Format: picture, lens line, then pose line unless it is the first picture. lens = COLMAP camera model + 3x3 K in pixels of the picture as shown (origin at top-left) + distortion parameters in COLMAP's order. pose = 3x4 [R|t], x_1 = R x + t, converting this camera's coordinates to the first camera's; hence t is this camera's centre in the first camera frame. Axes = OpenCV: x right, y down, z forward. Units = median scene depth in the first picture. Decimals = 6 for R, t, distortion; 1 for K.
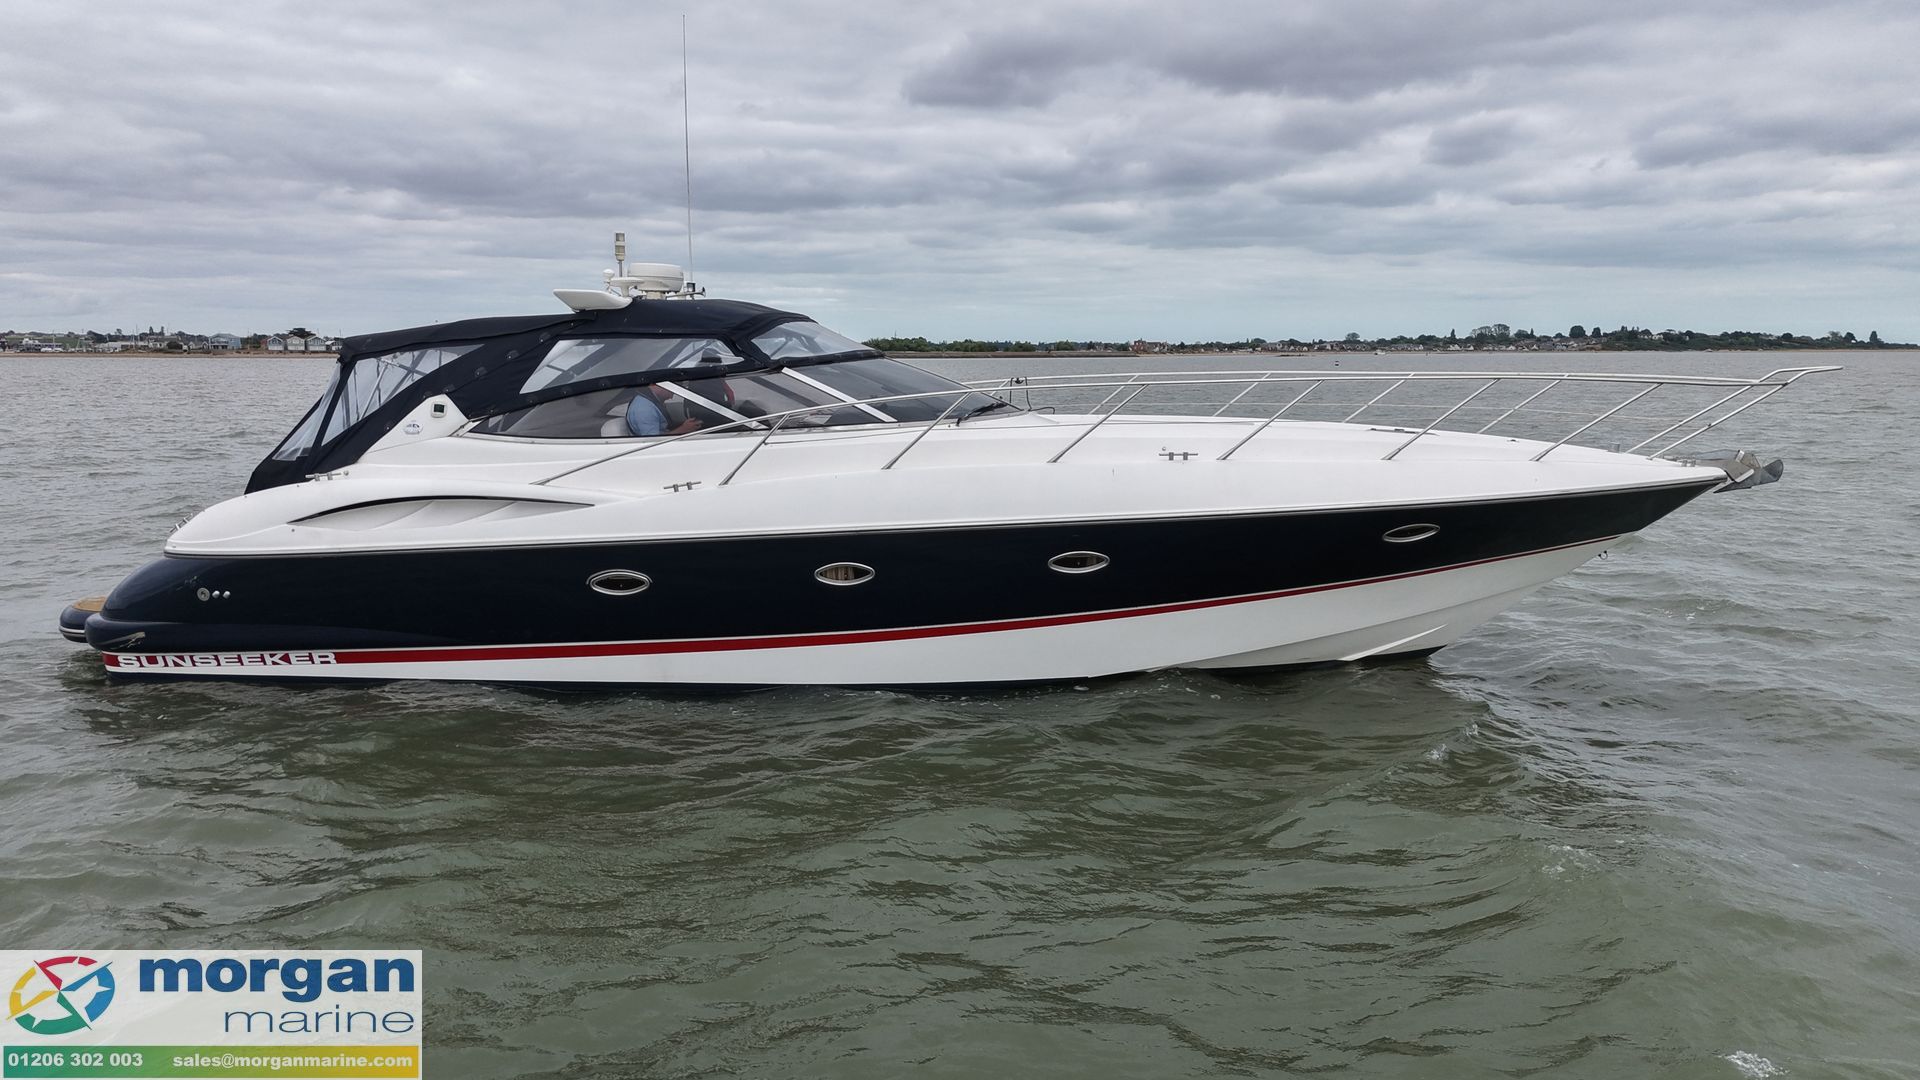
lens RADIAL K [[1358.1, 0, 958.2], [0, 1358.1, 683.5], [0, 0, 1]] dist [0.074967, -0.056568]
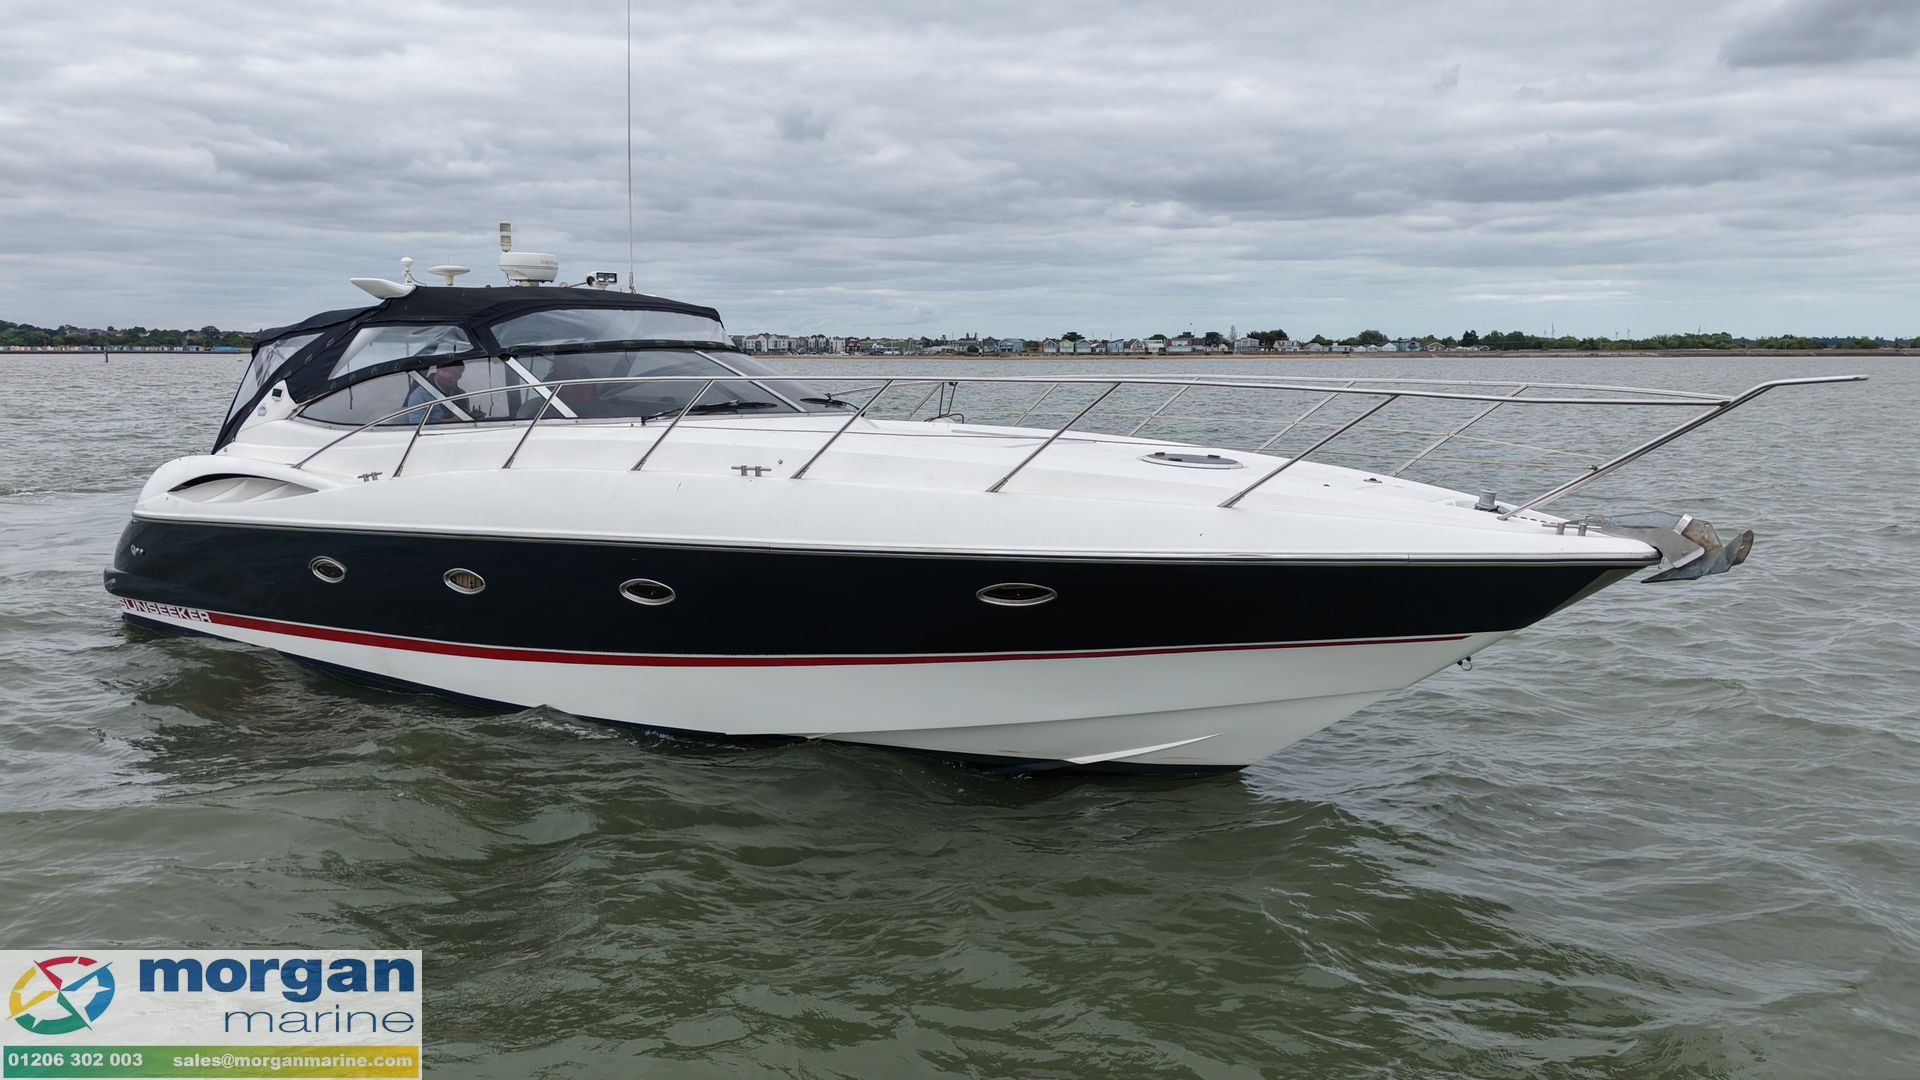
lens RADIAL K [[1411.7, 0, 953.1], [0, 1411.7, 611.3], [0, 0, 1]] dist [0.062249, -0.055782]
pose [[0.862445, 0.097468, -0.496678, 0.475561], [-0.125764, 0.991776, -0.023753, -0.057532], [0.490278, 0.082950, 0.867610, 0.250462]]
